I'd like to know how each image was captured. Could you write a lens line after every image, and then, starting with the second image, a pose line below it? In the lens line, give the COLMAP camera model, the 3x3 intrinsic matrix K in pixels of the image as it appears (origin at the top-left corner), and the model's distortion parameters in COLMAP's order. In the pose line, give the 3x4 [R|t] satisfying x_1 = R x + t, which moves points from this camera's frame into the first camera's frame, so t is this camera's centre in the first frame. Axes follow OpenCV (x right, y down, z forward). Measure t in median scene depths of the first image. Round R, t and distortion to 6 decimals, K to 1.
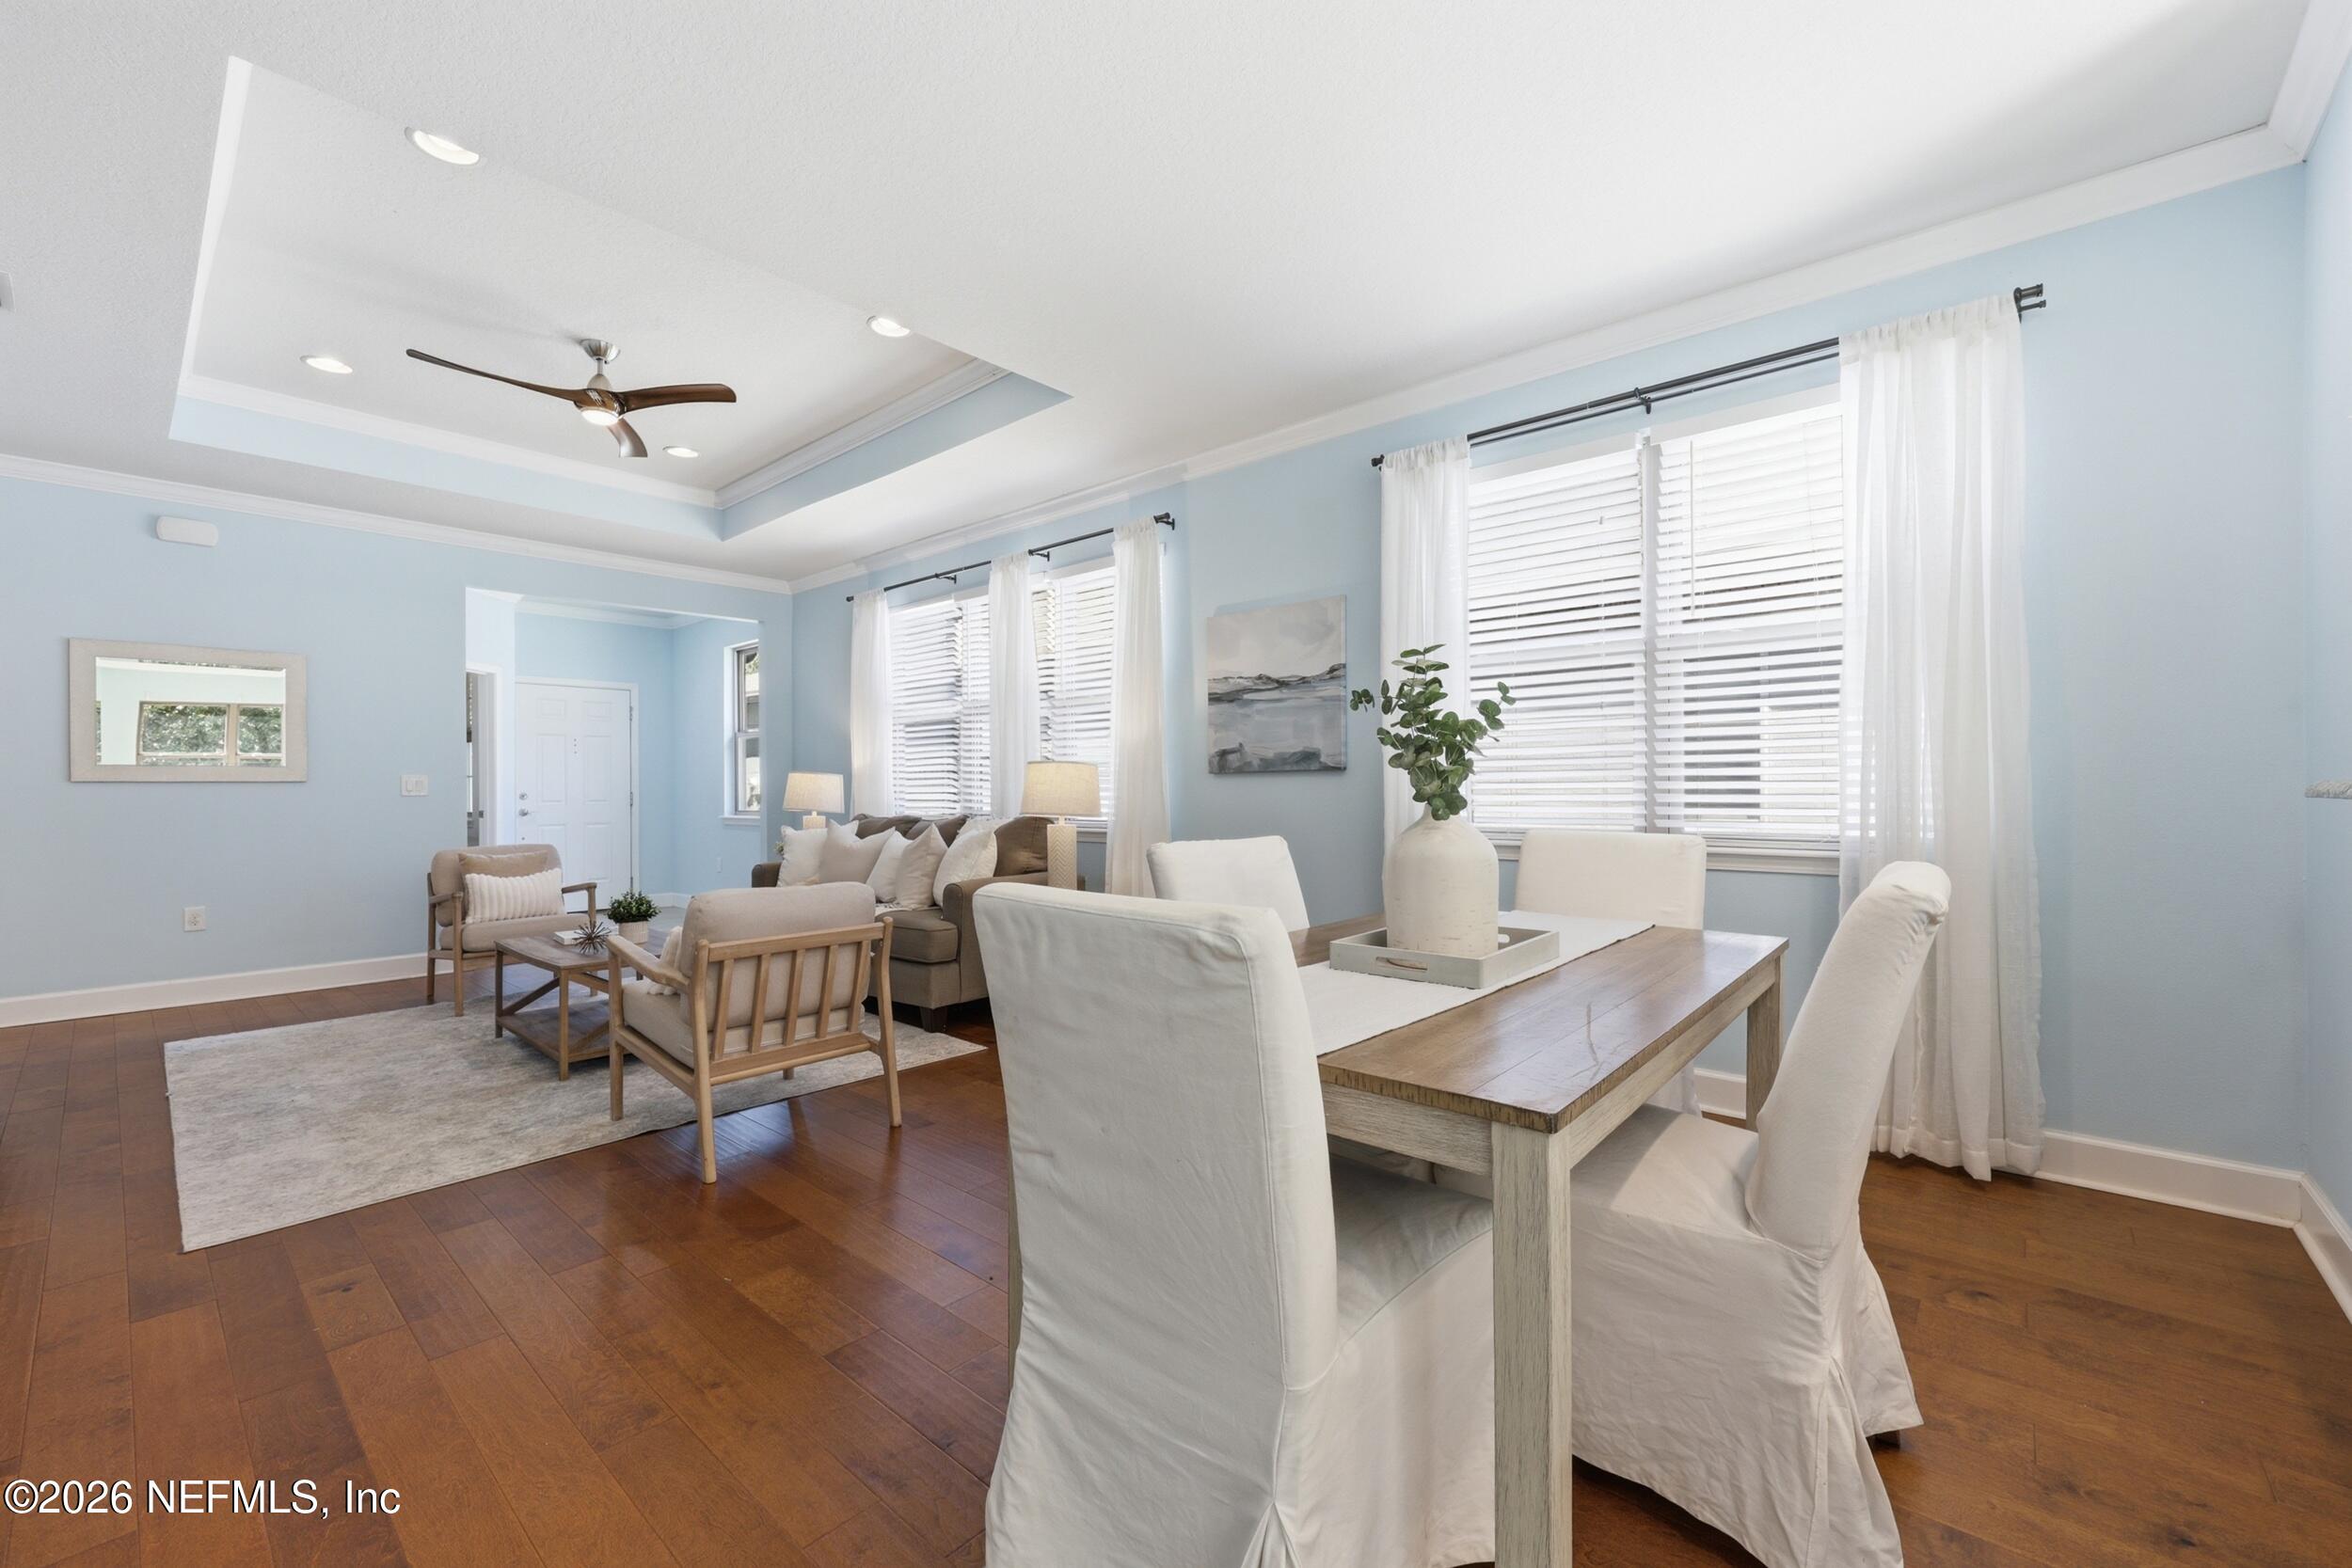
lens RADIAL K [[942.4, 0, 1181.3], [0, 942.4, 770.1], [0, 0, 1]] dist [-0.003235, -0.000054]
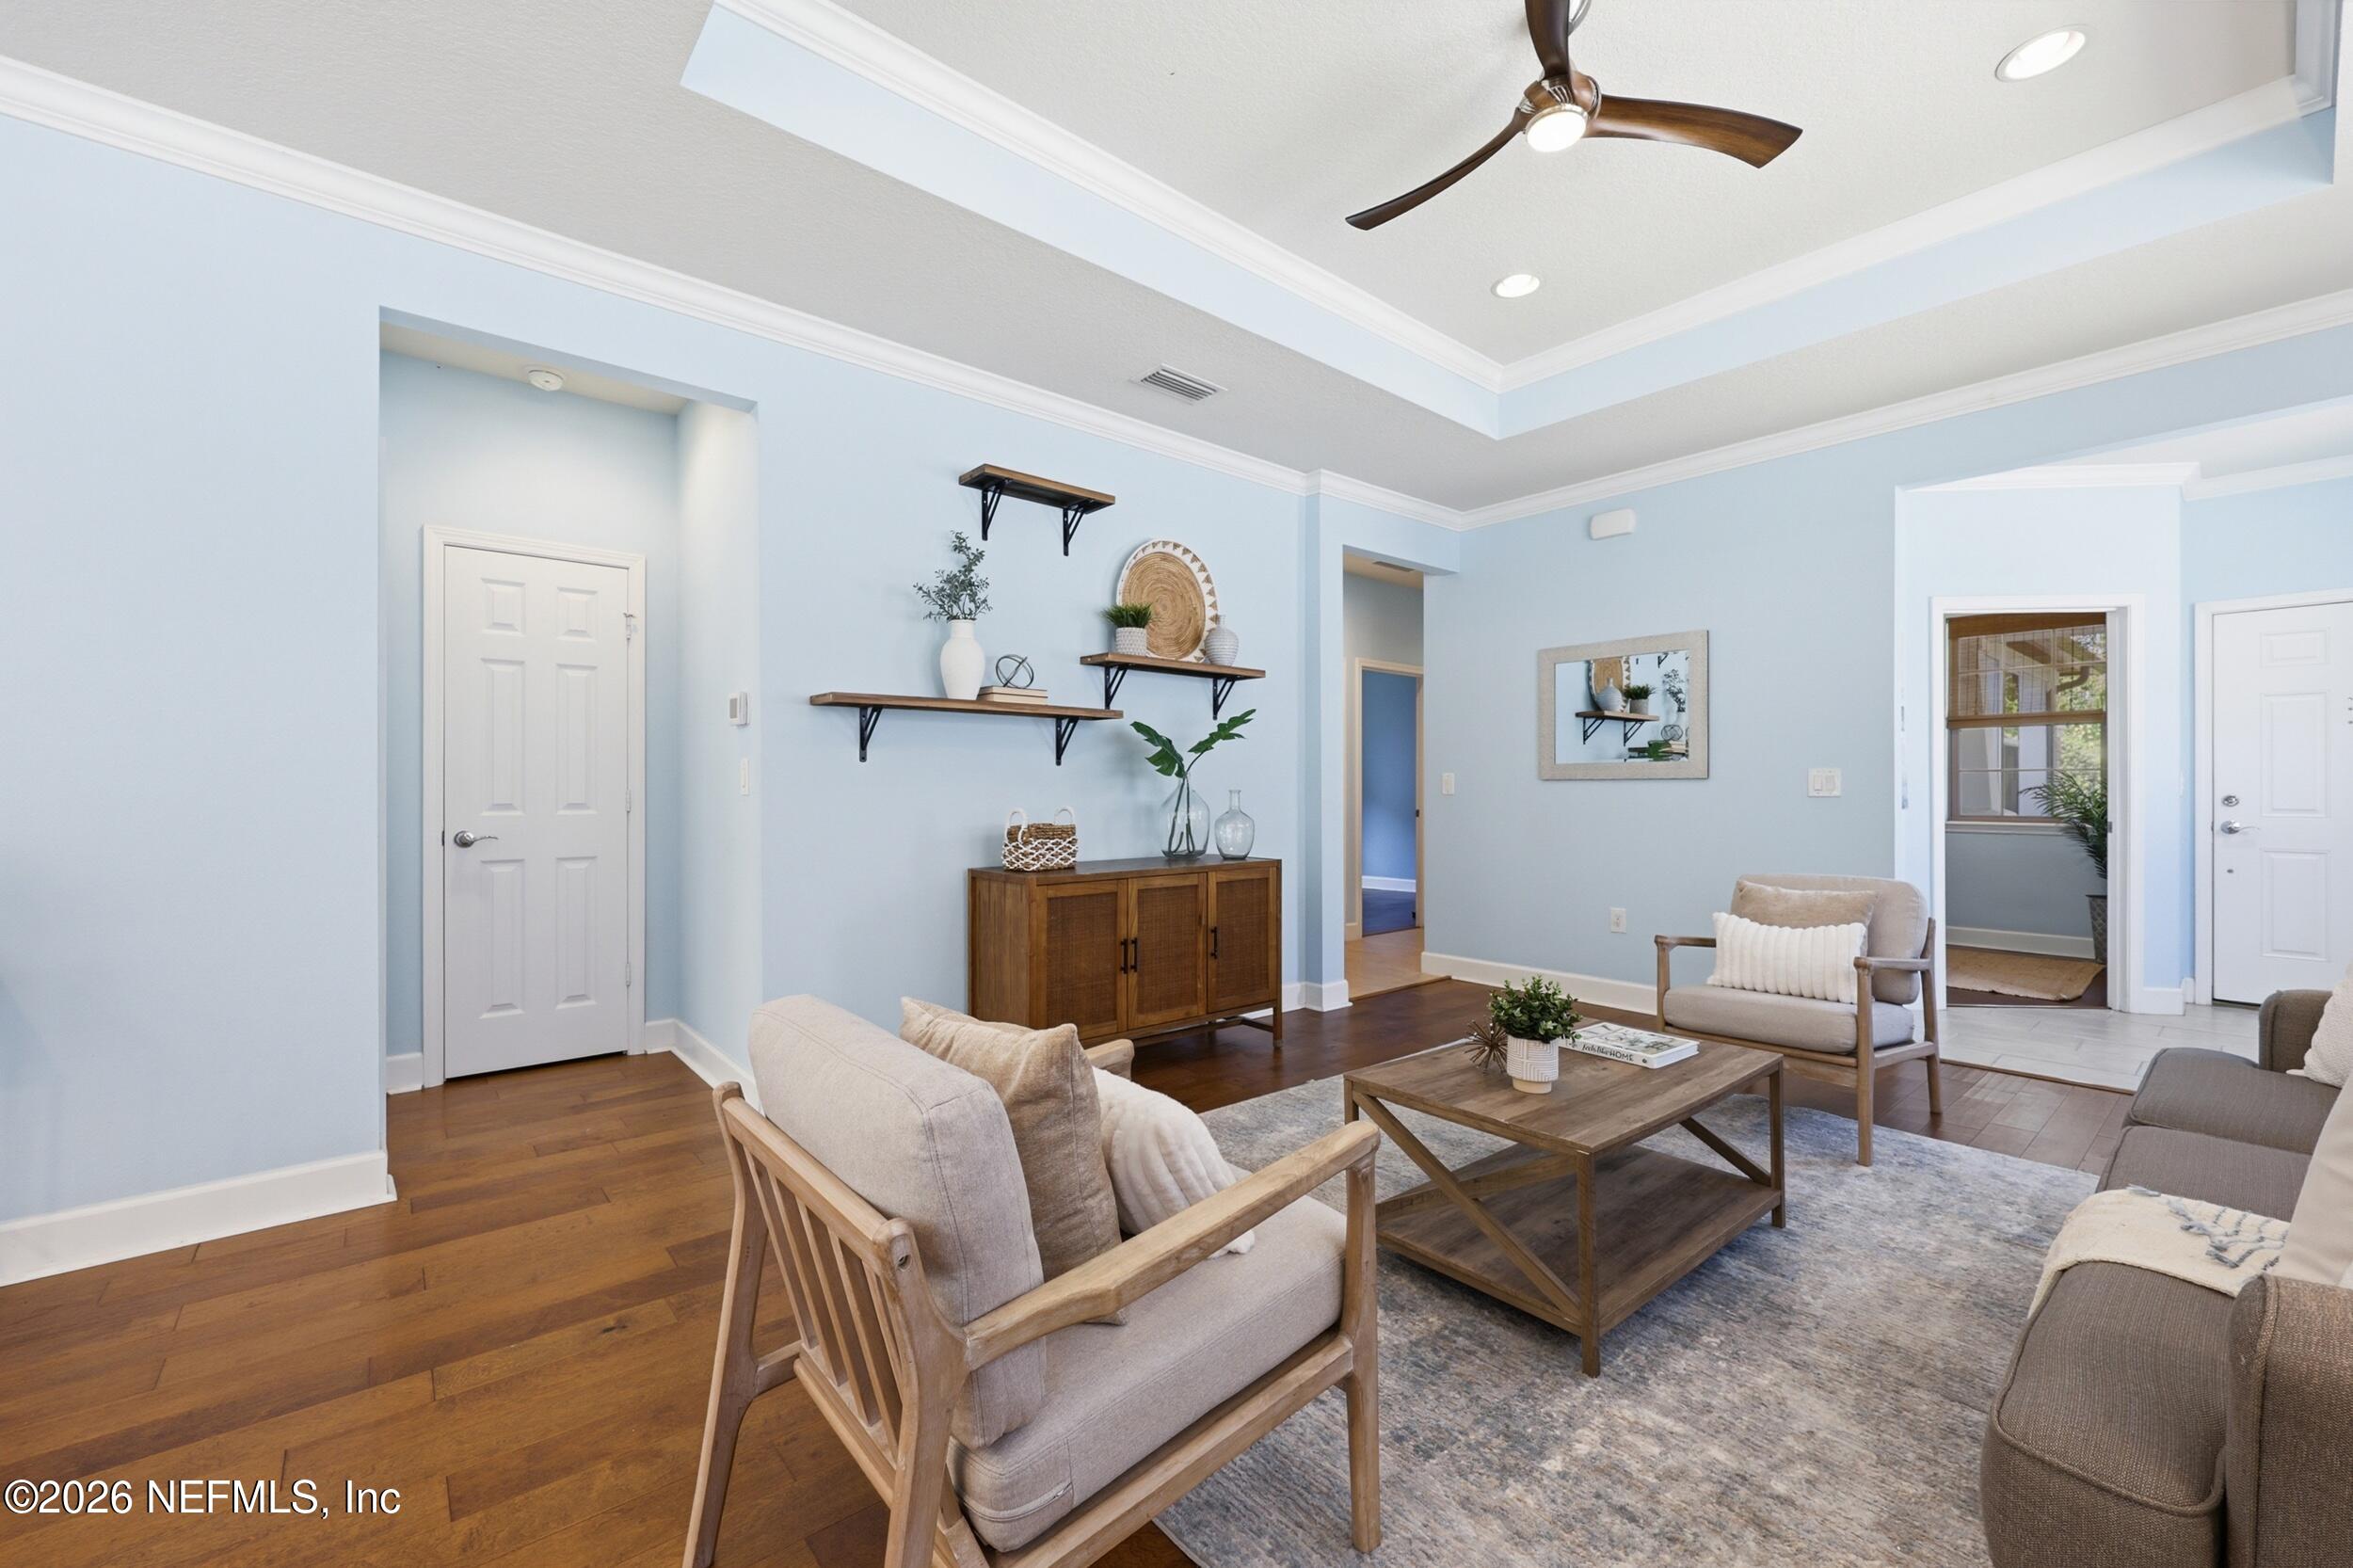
lens RADIAL K [[942.9, 0, 1186.3], [0, 942.9, 783.3], [0, 0, 1]] dist [-0.003235, -0.000054]
pose [[-0.125486, -0.002735, -0.992092, -0.024637], [0.015621, 0.999867, -0.004732, 0.013848], [0.991972, -0.016092, -0.125426, 0.673808]]
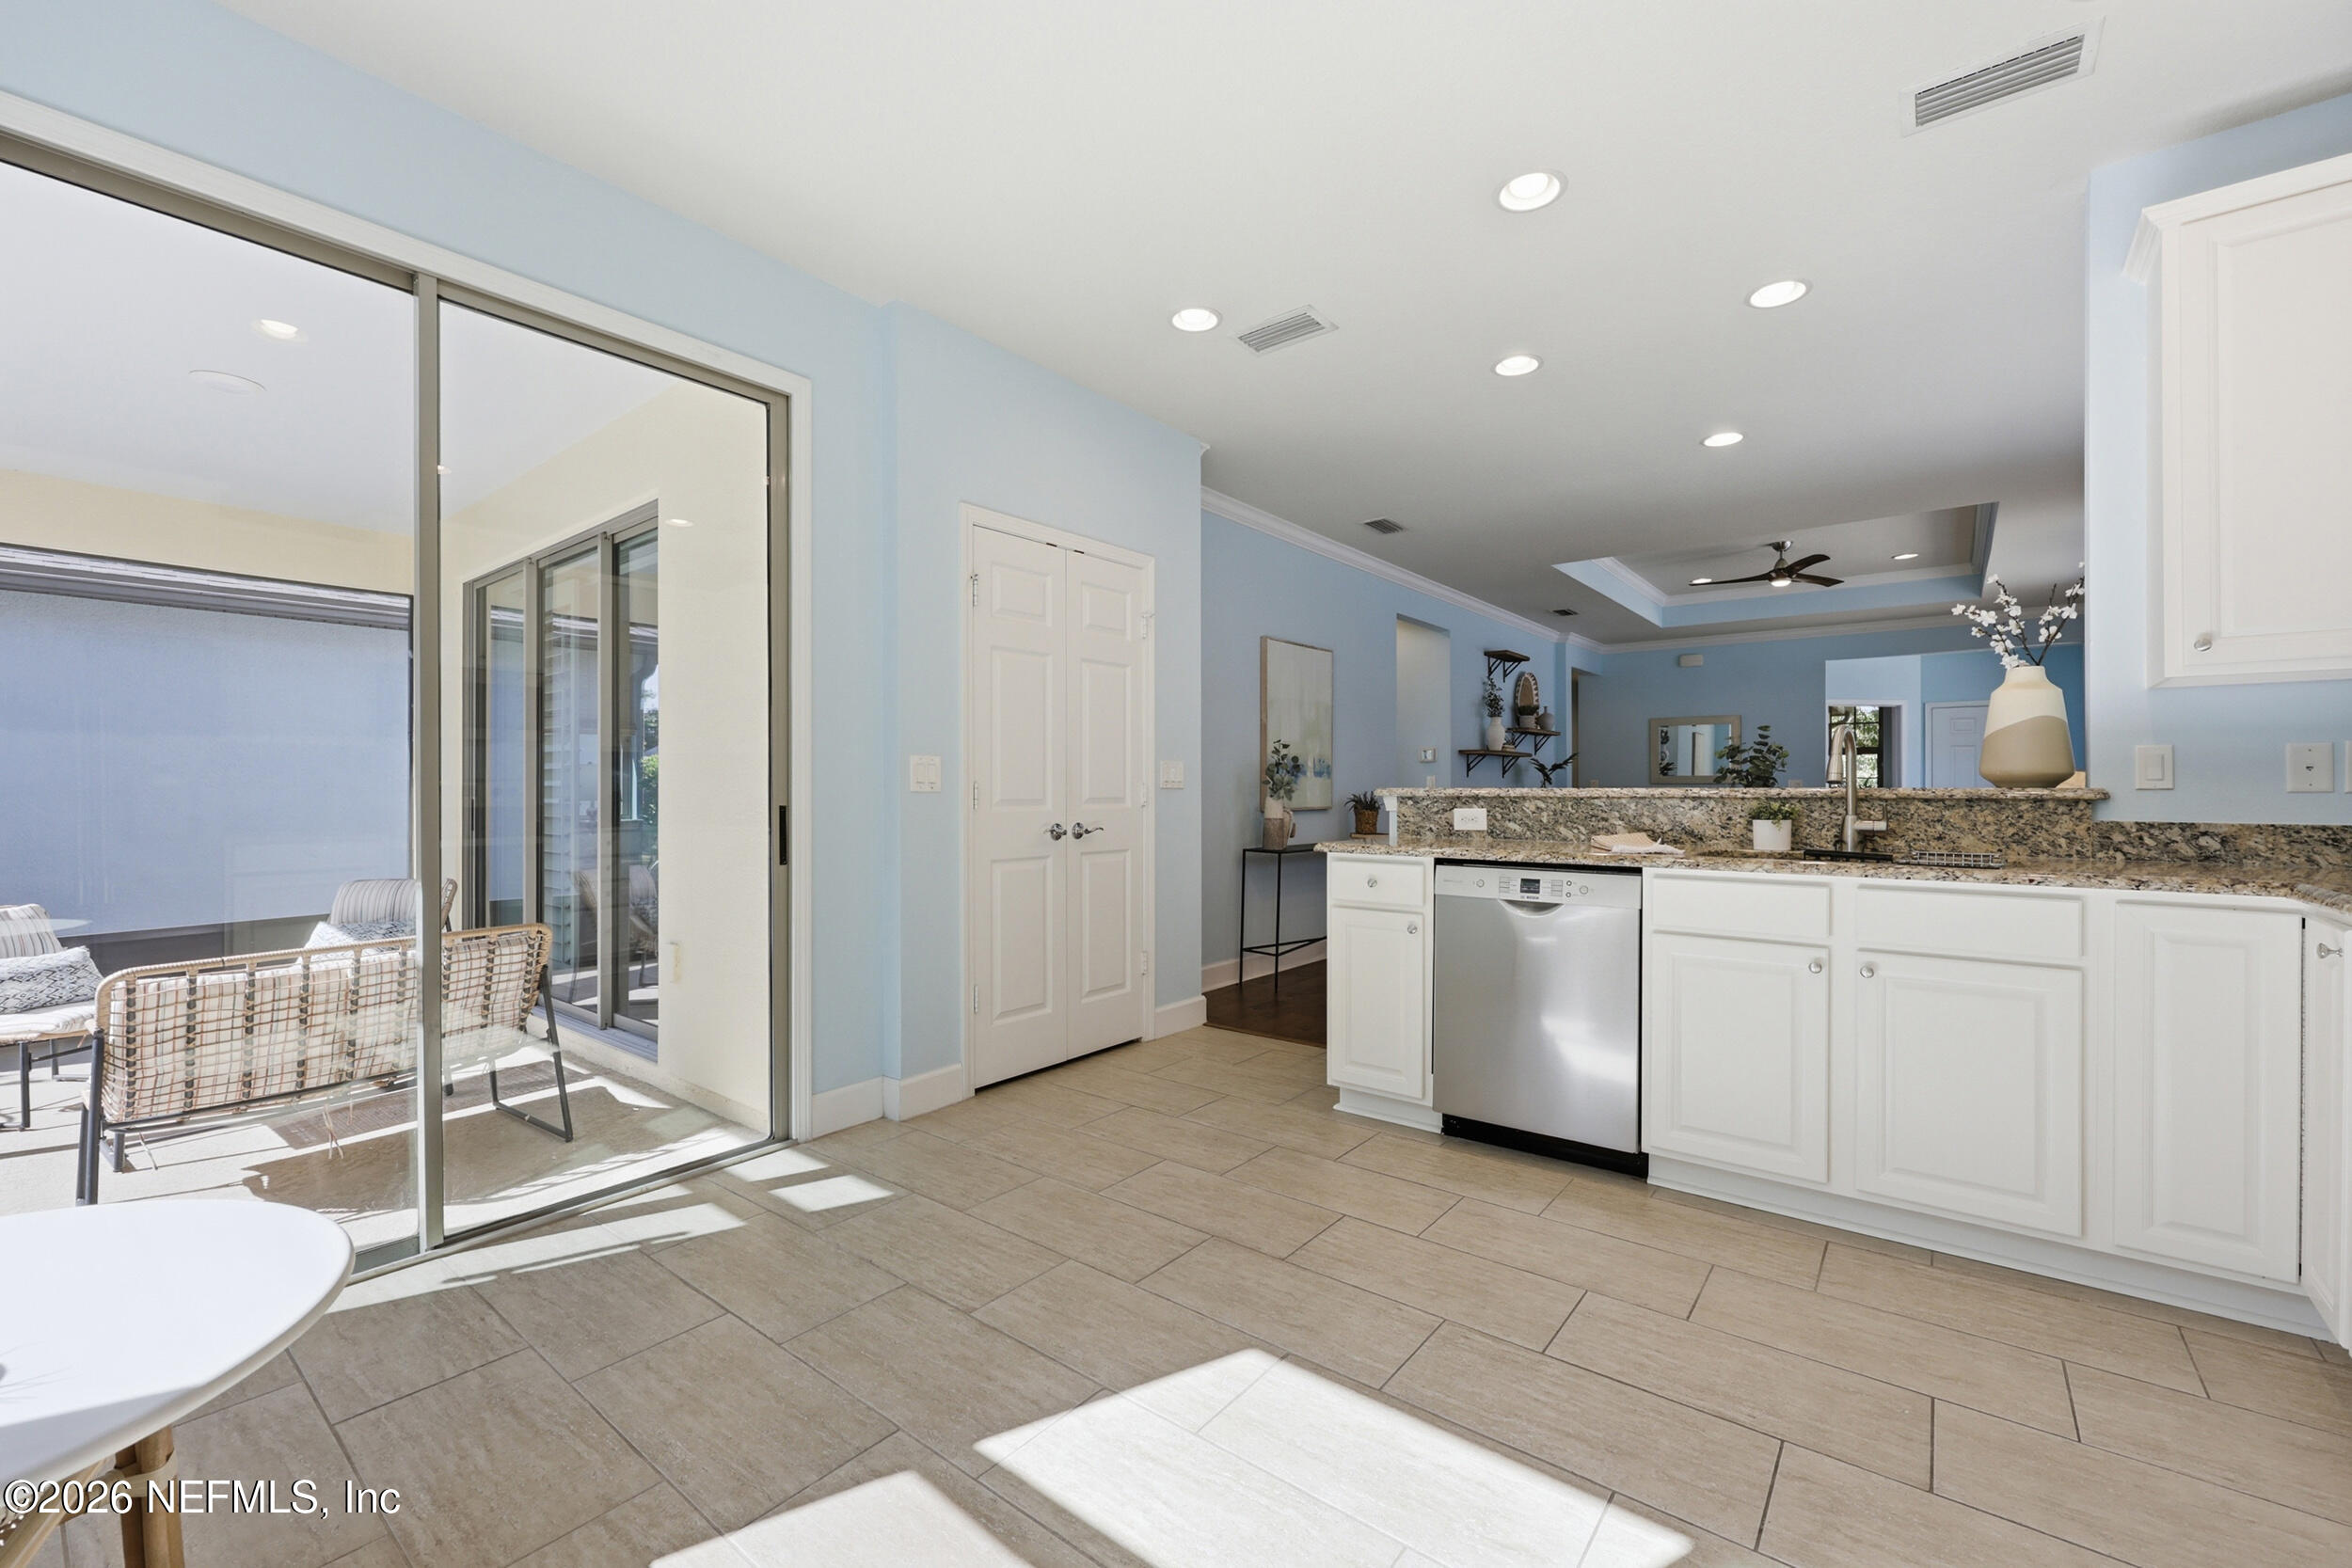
lens RADIAL K [[954.6, 0, 1191.4], [0, 954.6, 791.7], [0, 0, 1]] dist [-0.000658, 0.000012]
pose [[0.063616, 0.002519, -0.997971, 0.921123], [0.016386, 0.999859, 0.003568, 0.002626], [0.997840, -0.016579, 0.063566, -0.207892]]
